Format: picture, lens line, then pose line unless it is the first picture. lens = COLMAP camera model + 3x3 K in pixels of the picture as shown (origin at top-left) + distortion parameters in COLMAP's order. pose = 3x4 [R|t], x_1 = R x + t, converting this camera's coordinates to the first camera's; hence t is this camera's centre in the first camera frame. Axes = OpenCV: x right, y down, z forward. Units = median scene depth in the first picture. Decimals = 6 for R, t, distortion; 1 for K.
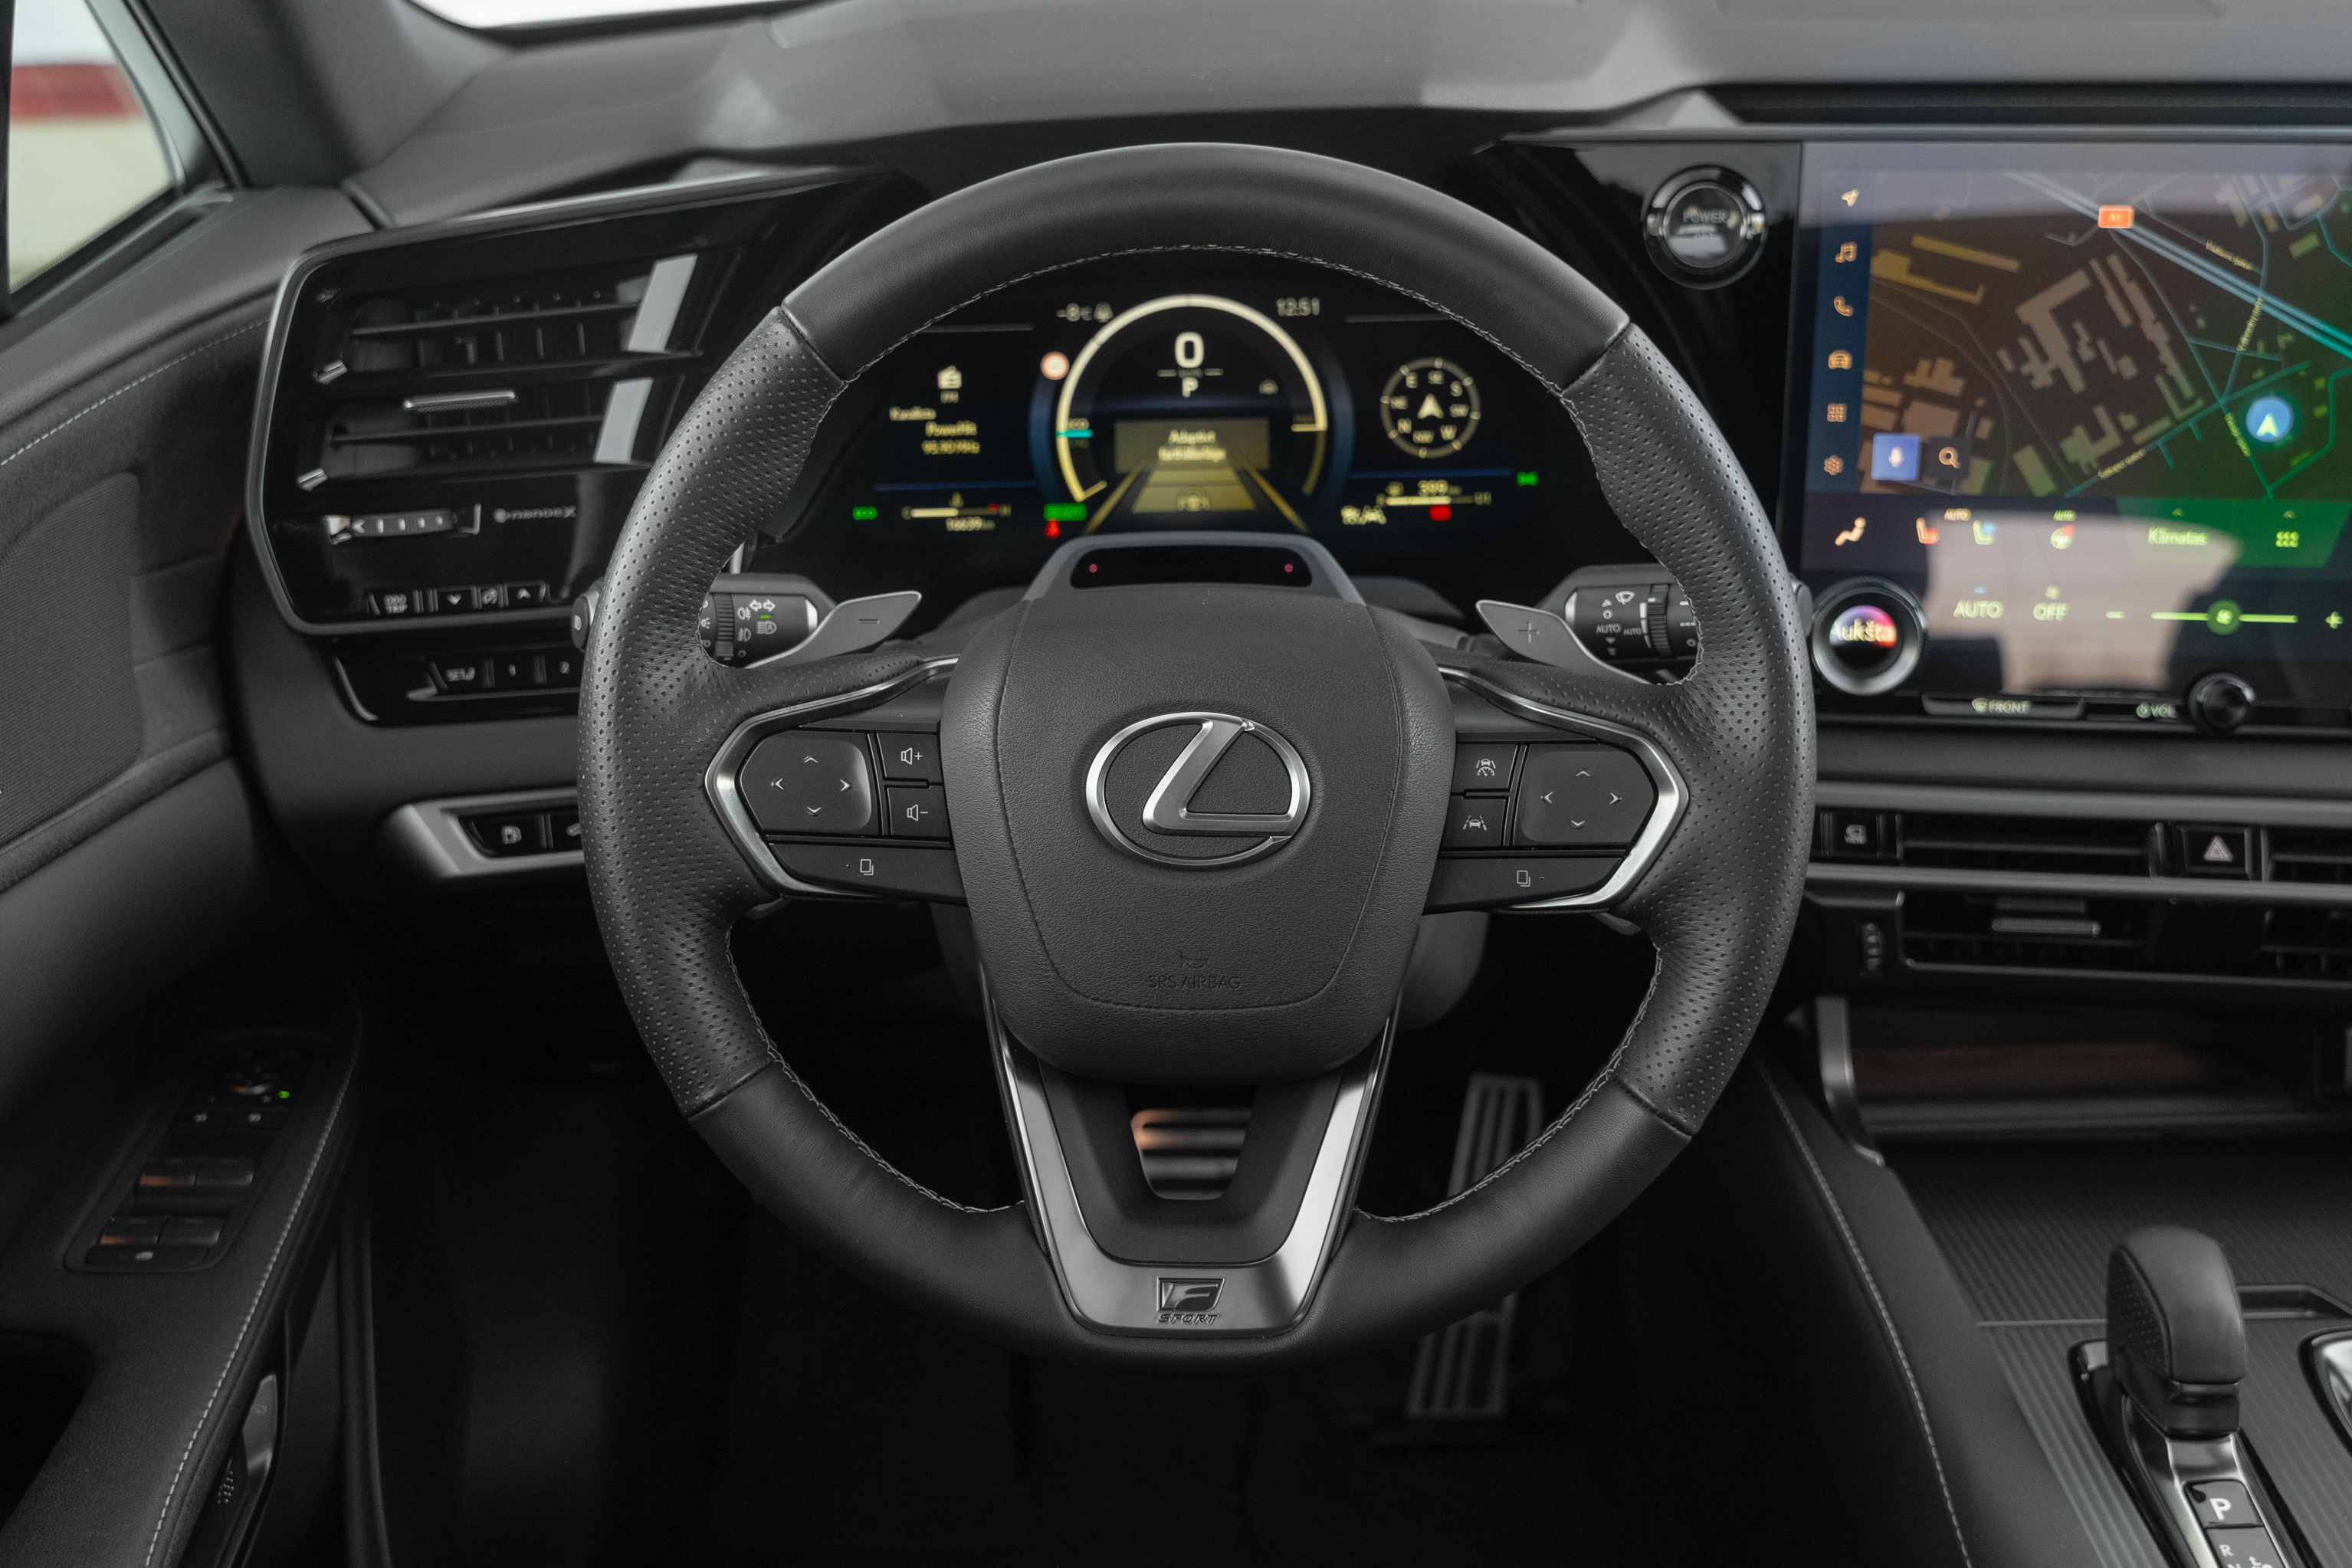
lens RADIAL K [[2605.1, 0, 1176.0], [0, 2605.1, 784.0], [0, 0, 1]] dist [0.013260, 0.022920]
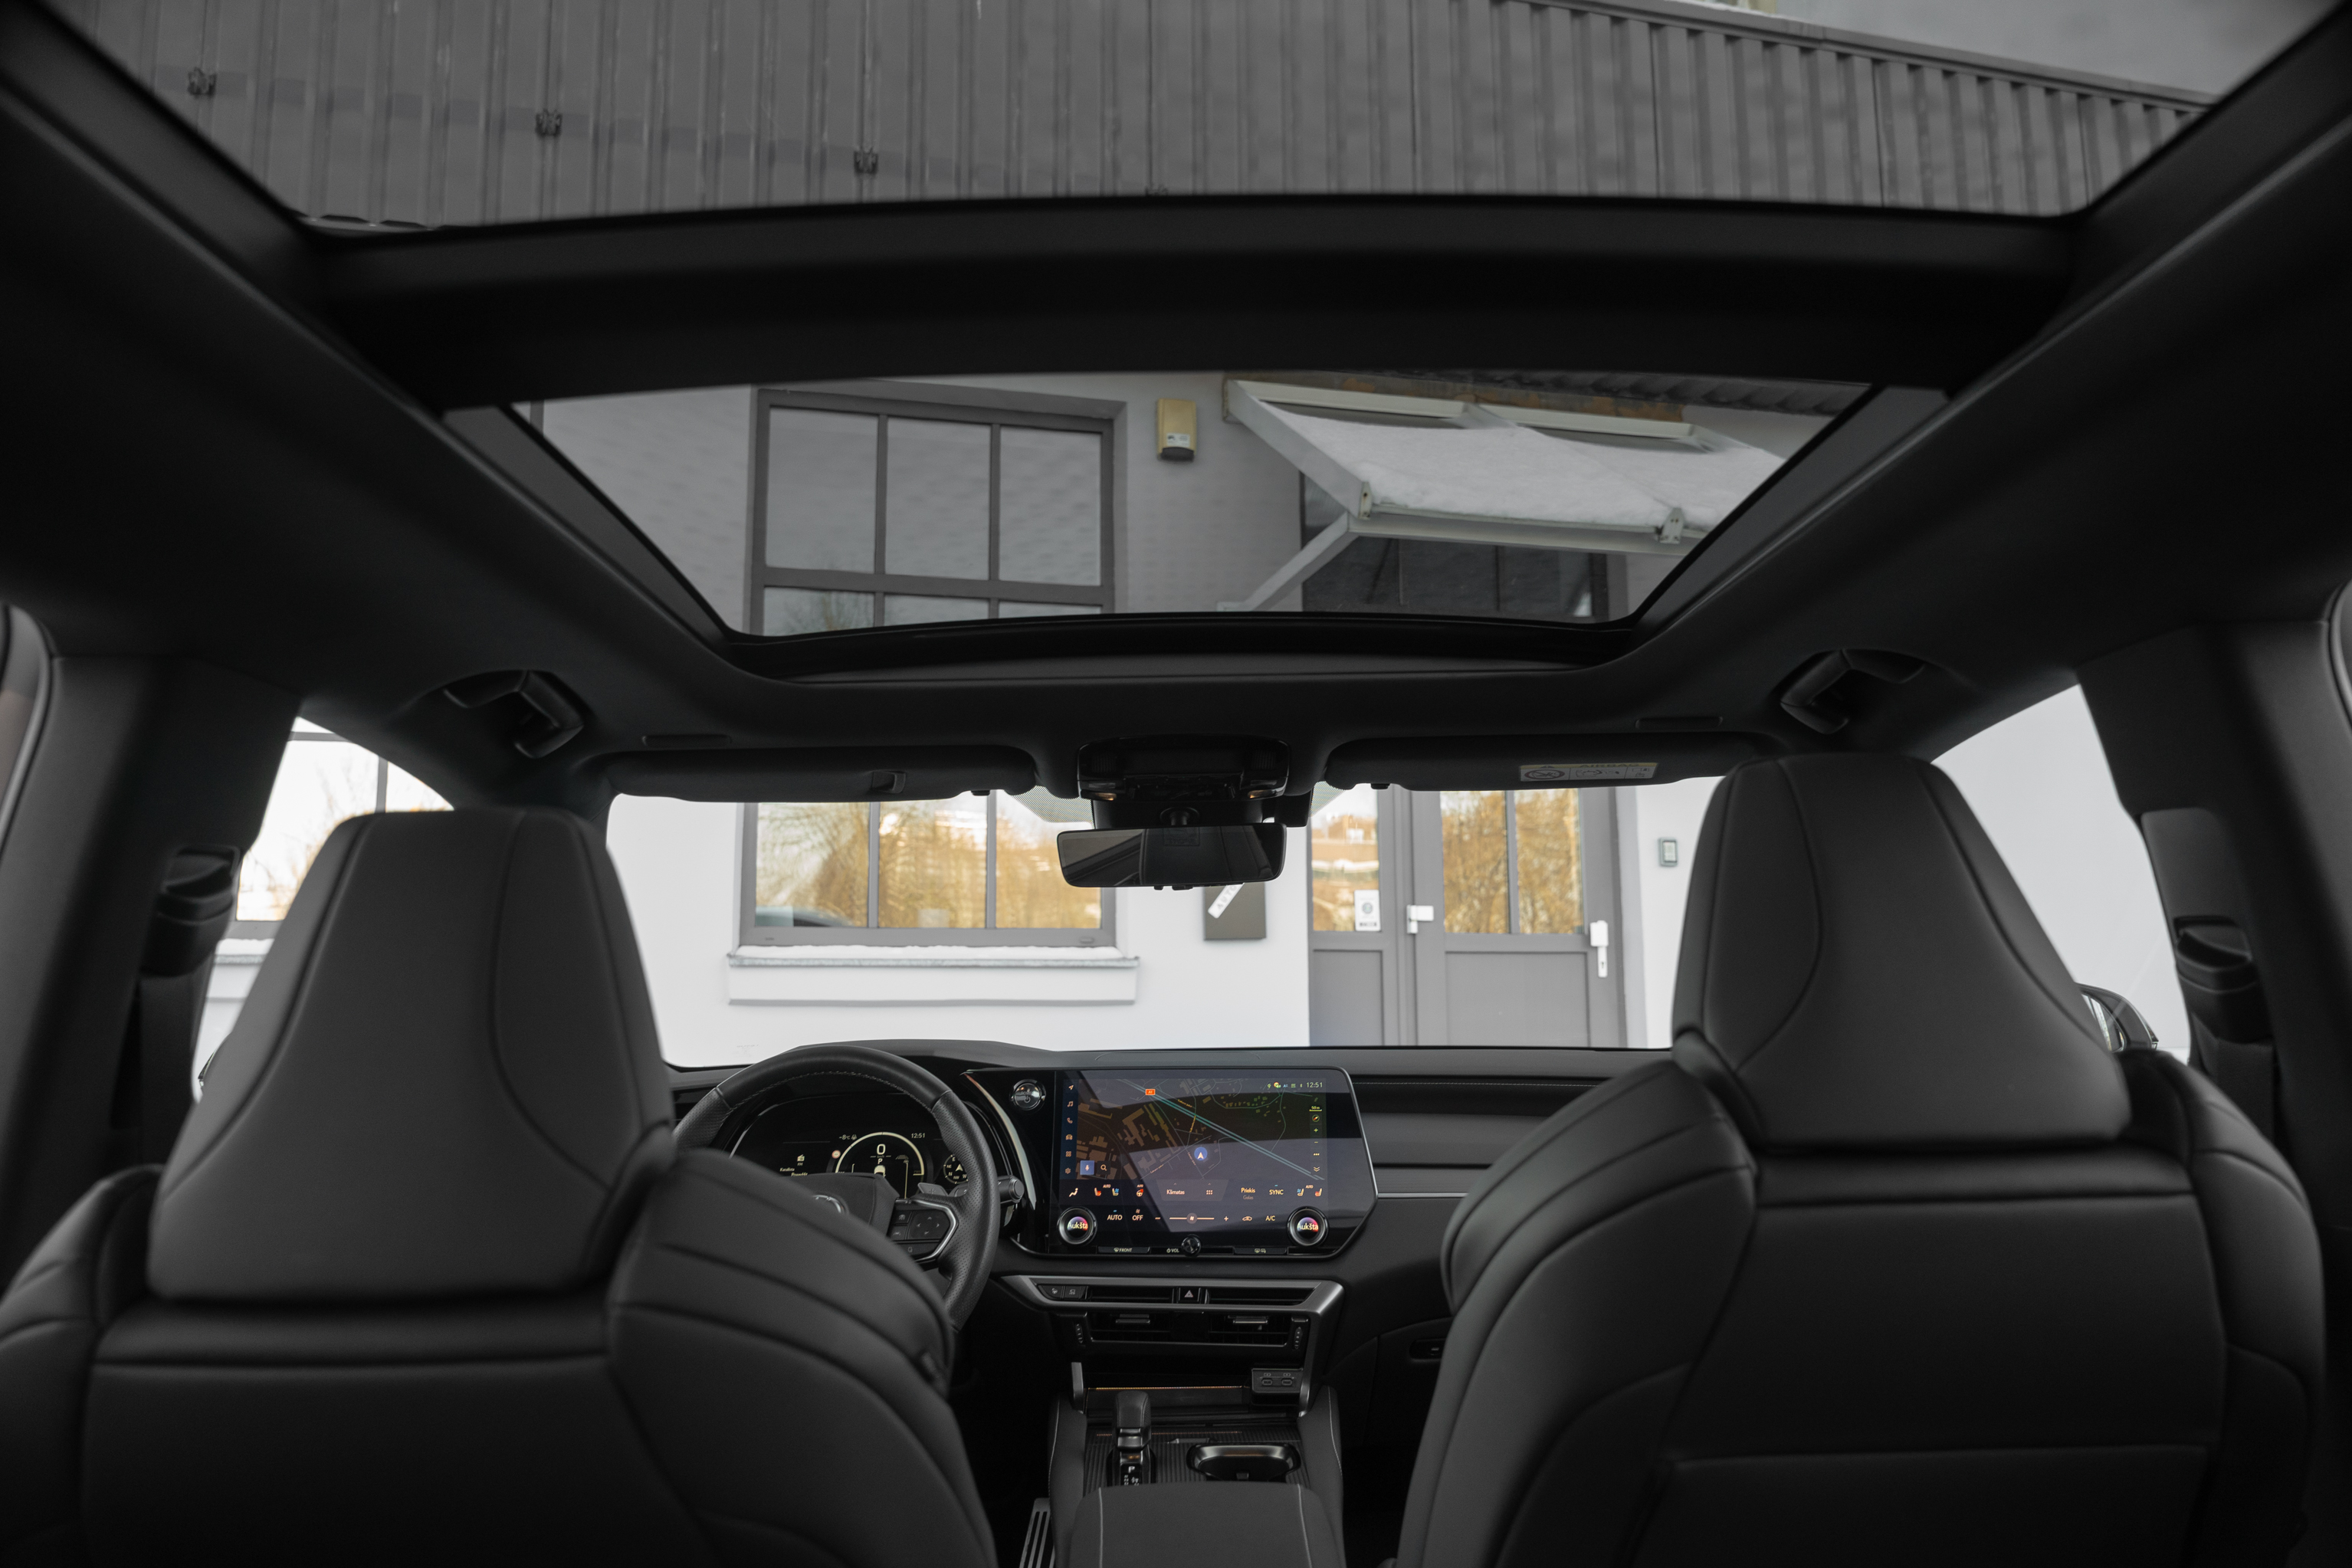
lens RADIAL K [[1588.3, 0, 1176.0], [0, 1588.3, 784.0], [0, 0, 1]] dist [-0.007764, -0.000005]
pose [[0.999854, -0.006474, -0.015830, 0.415558], [-0.003051, 0.843231, -0.537543, 0.510152], [0.016829, 0.537513, 0.843087, -0.852164]]
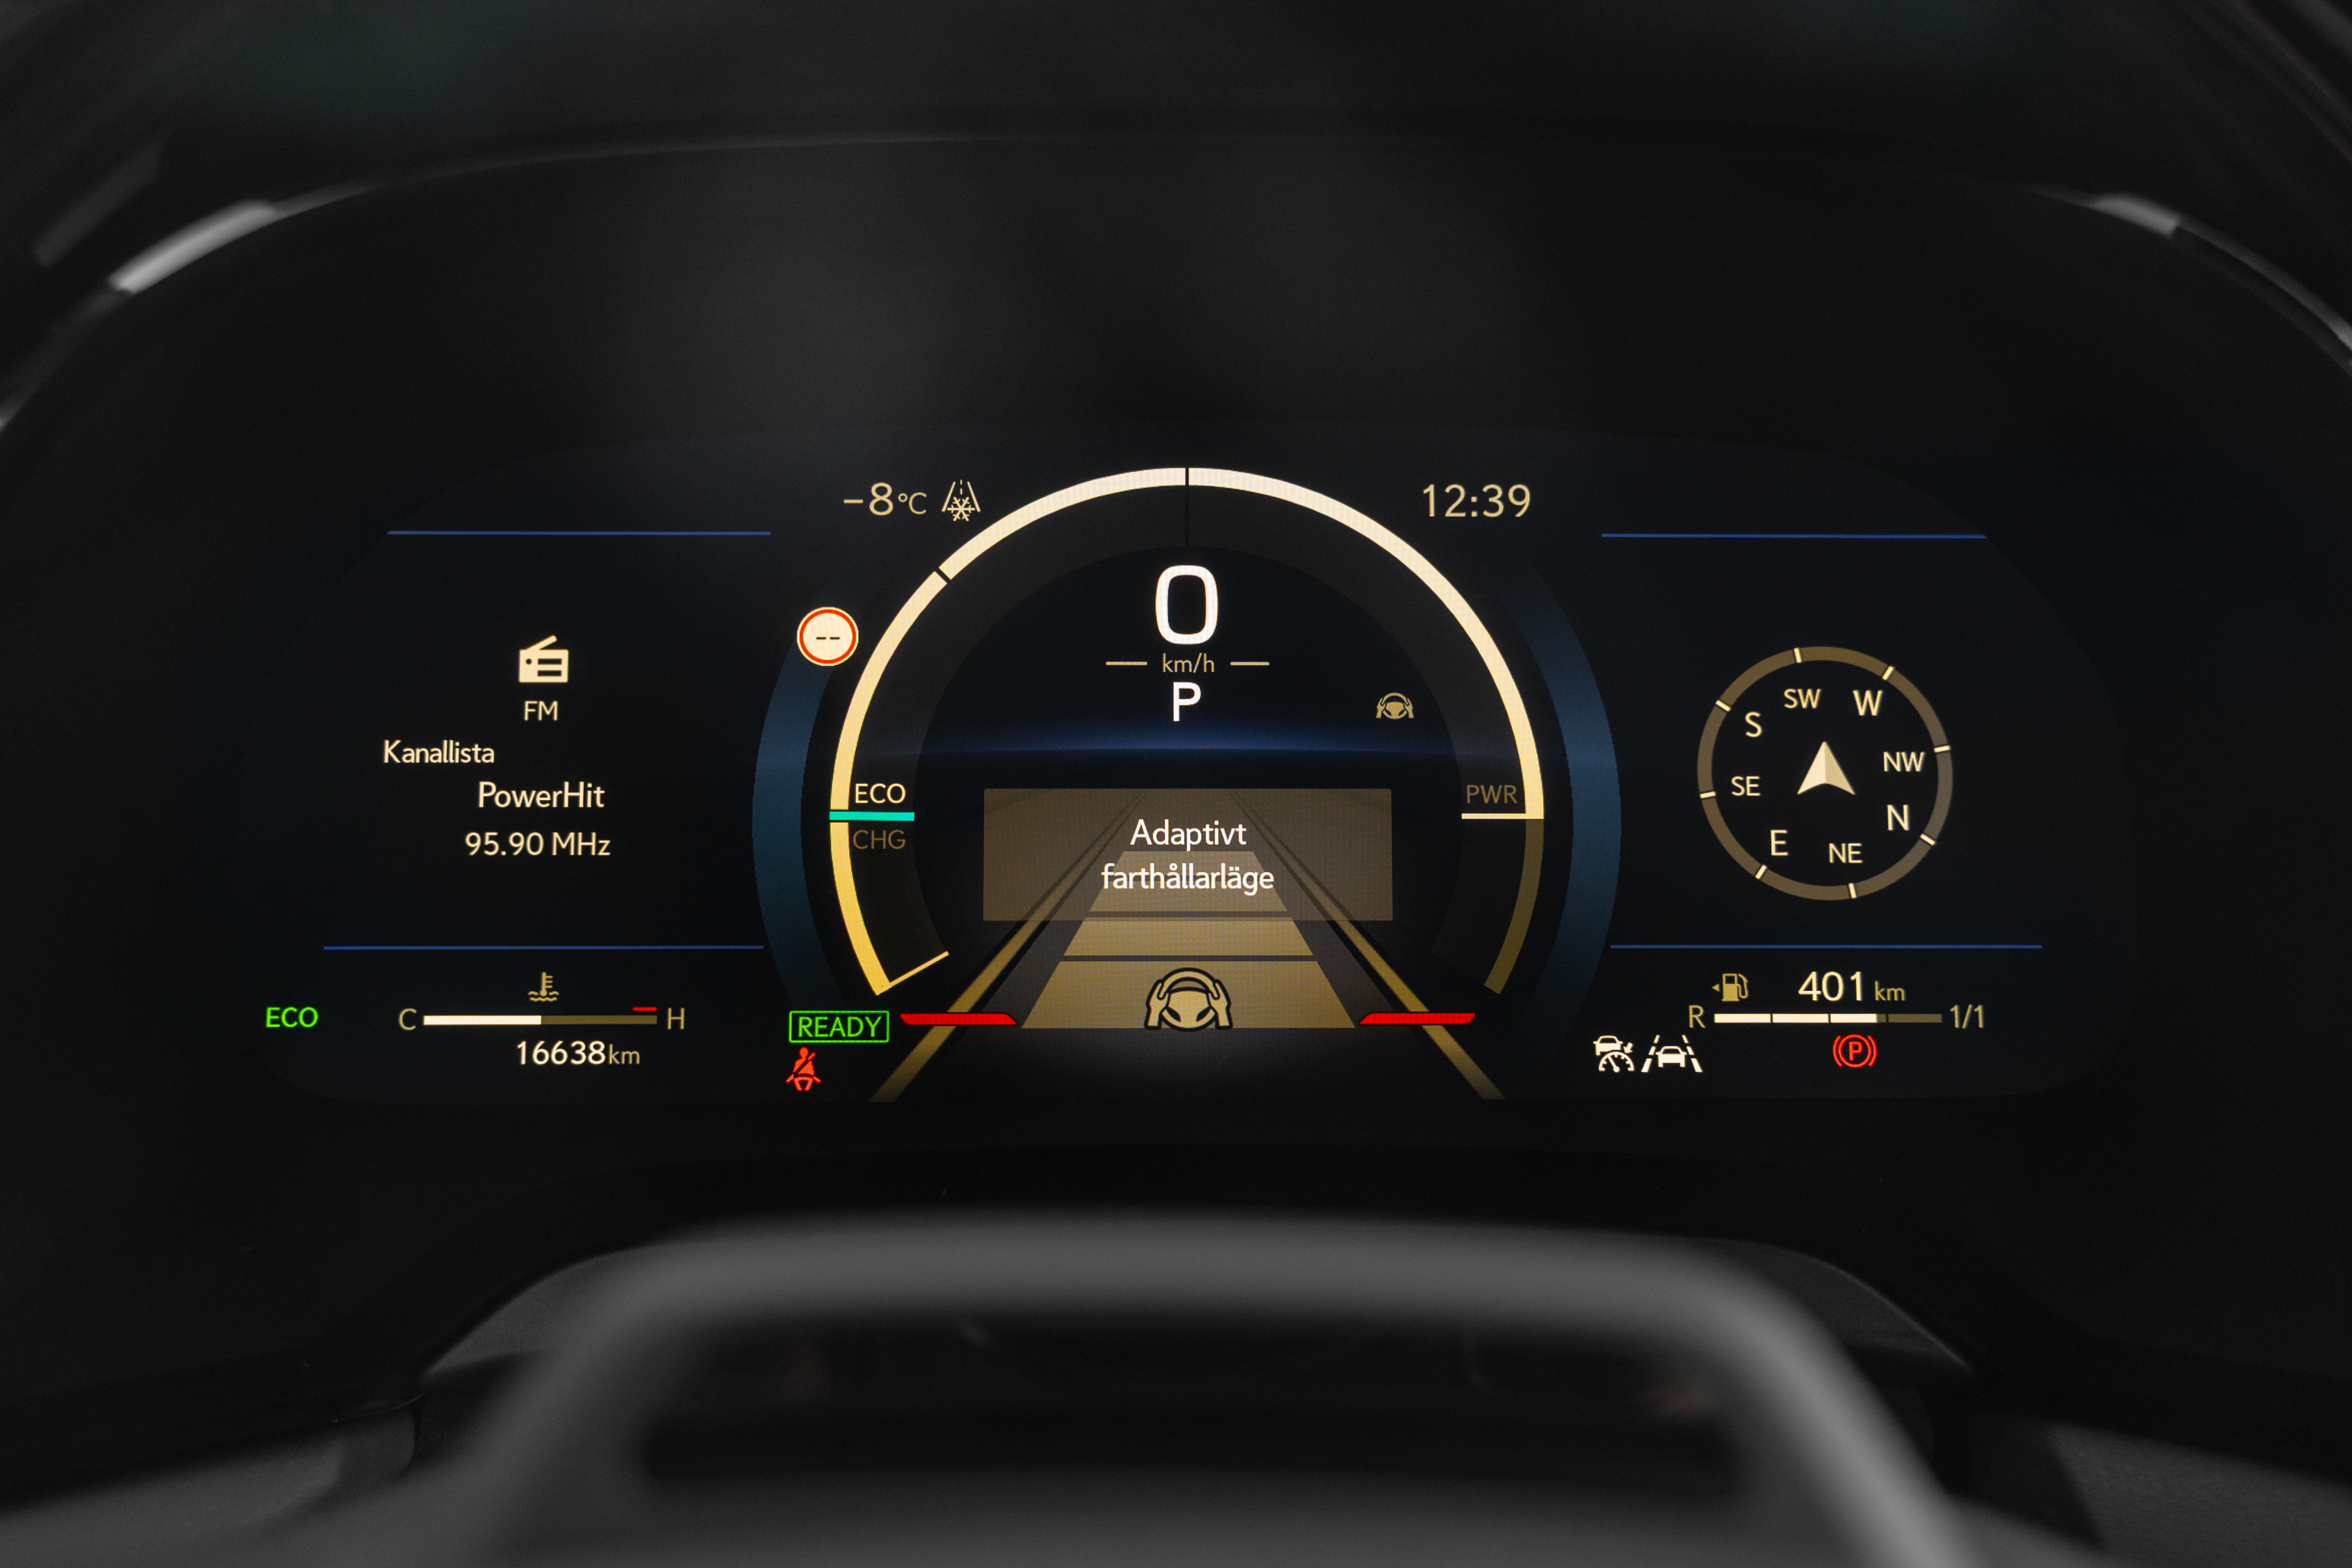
lens RADIAL K [[2338.0, 0, 1176.0], [0, 2338.0, 784.0], [0, 0, 1]] dist [0.012071, 0.003557]
pose [[0.999477, 0.023469, -0.022243, 0.012801], [-0.026949, 0.984746, -0.171899, -0.090626], [0.017870, 0.172409, 0.984863, 0.735168]]
